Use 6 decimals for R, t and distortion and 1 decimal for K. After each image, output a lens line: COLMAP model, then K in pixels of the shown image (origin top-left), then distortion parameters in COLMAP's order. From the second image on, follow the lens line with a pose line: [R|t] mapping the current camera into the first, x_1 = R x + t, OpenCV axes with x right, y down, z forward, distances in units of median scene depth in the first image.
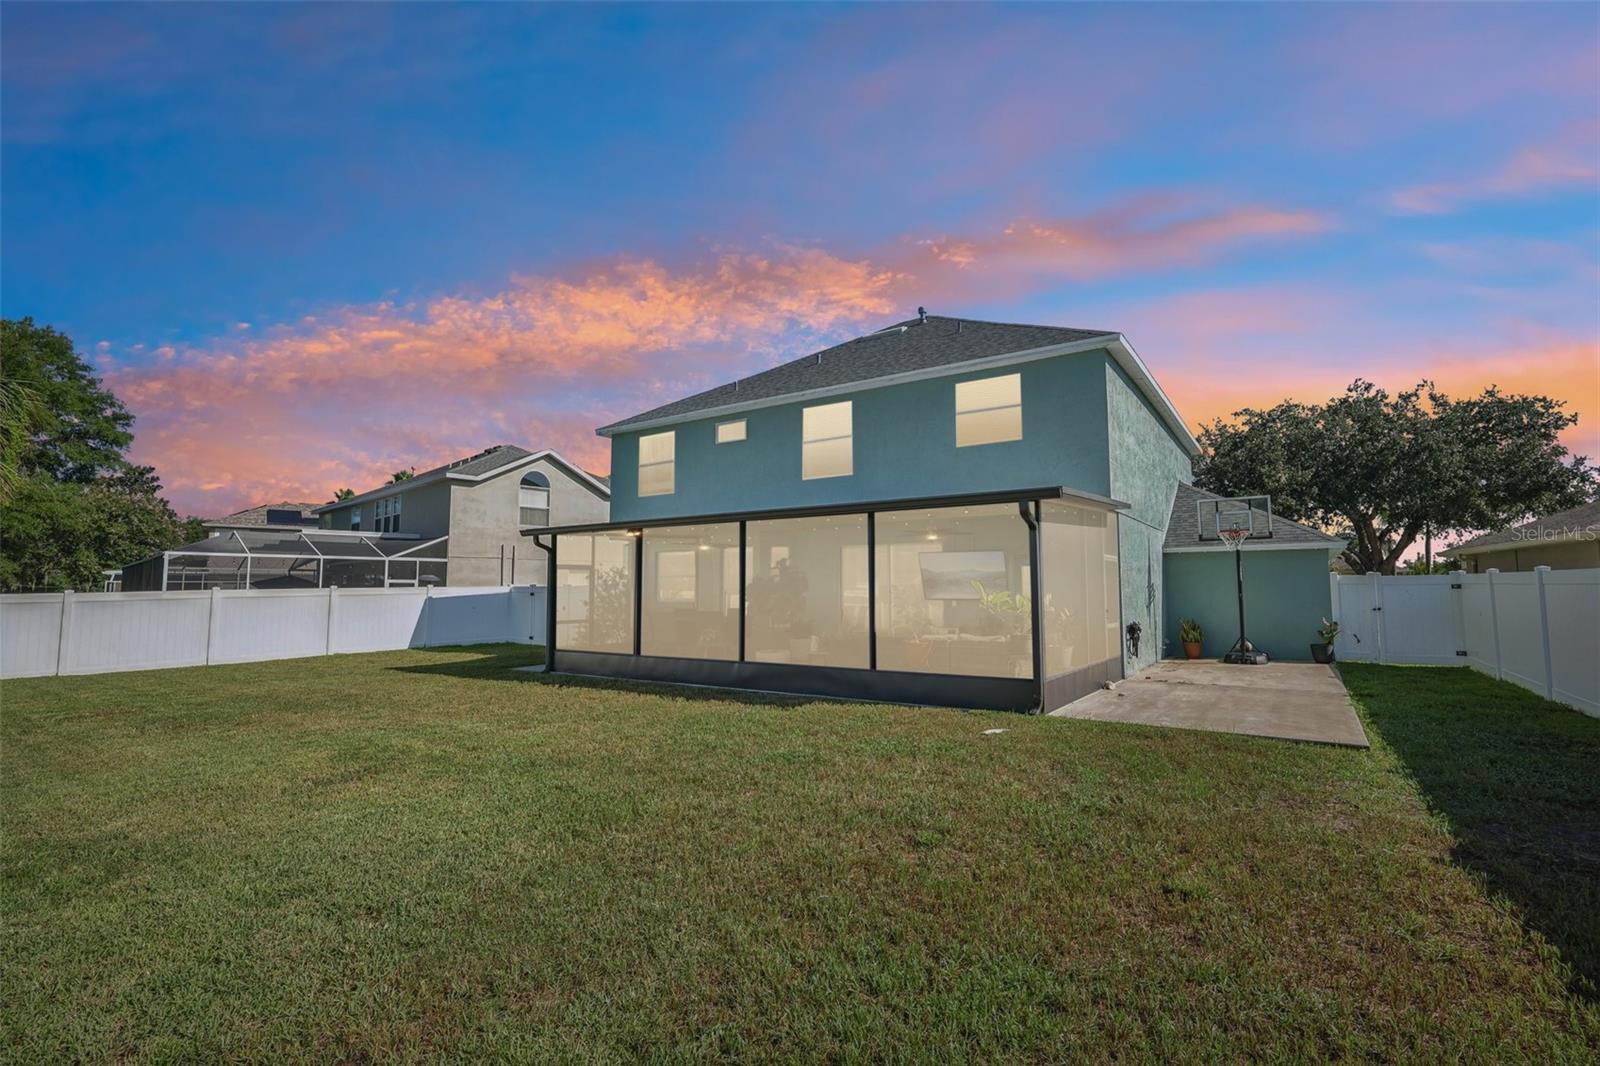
lens RADIAL K [[752.1, 0, 796.0], [0, 752.1, 530.6], [0, 0, 1]] dist [-0.002575, 0.000243]
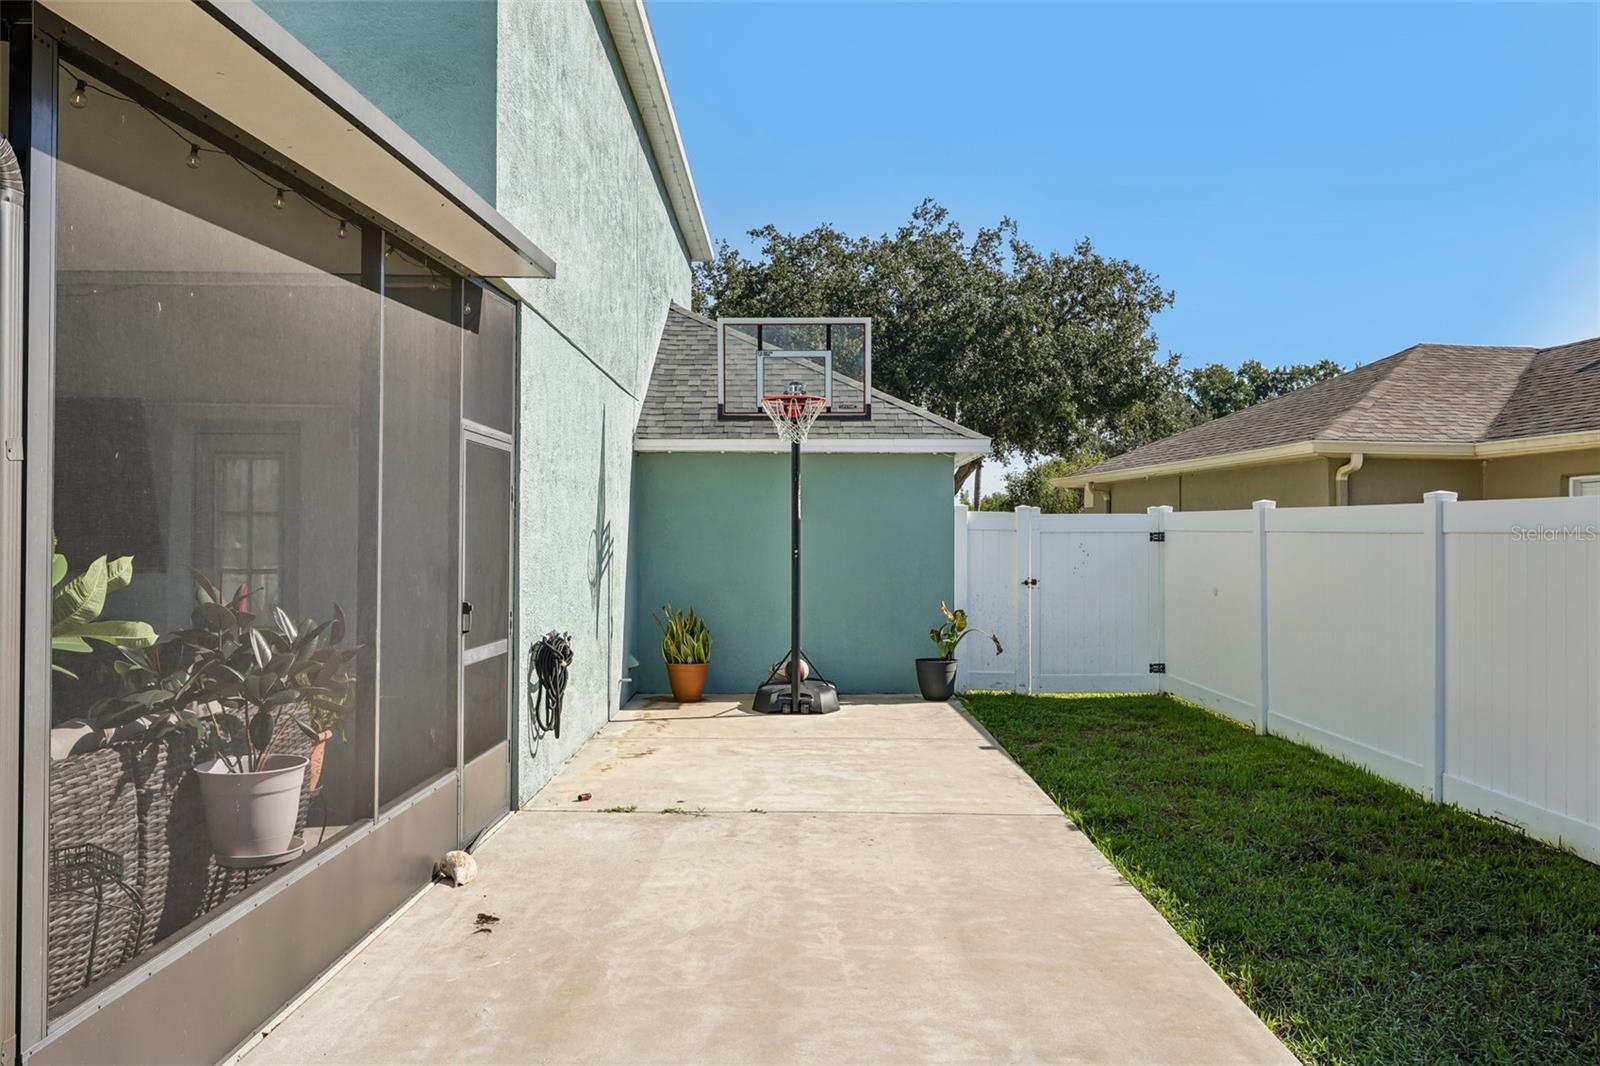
lens RADIAL K [[1274.2, 0, 800.5], [0, 1274.2, 535.0], [0, 0, 1]] dist [-0.000894, -0.005751]
pose [[0.829397, 0.008850, 0.558589, 0.186946], [-0.051685, 0.996802, 0.060950, 0.030800], [-0.556263, -0.079422, 0.827202, 0.394813]]
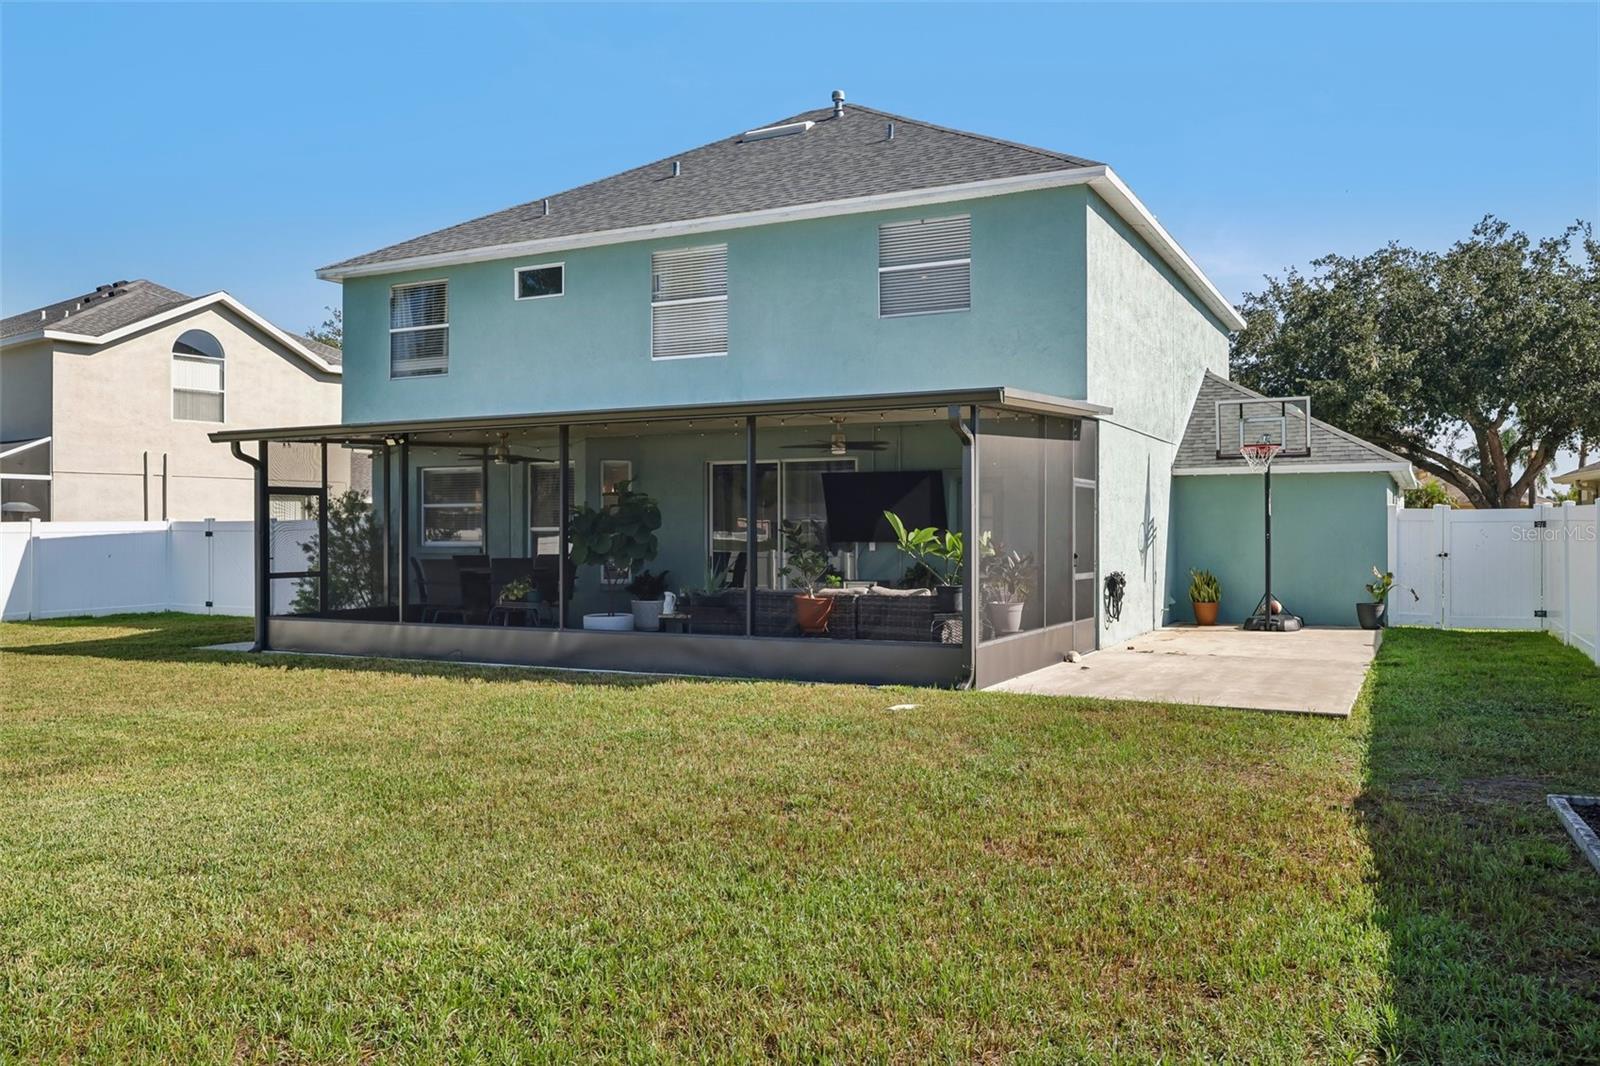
lens RADIAL K [[1274.2, 0, 801.4], [0, 1274.2, 535.0], [0, 0, 1]] dist [-0.000894, -0.005751]
pose [[0.991523, 0.001575, 0.129925, -0.005999], [-0.012191, 0.996643, 0.080958, -0.007492], [-0.129362, -0.081856, 0.988213, -0.137662]]
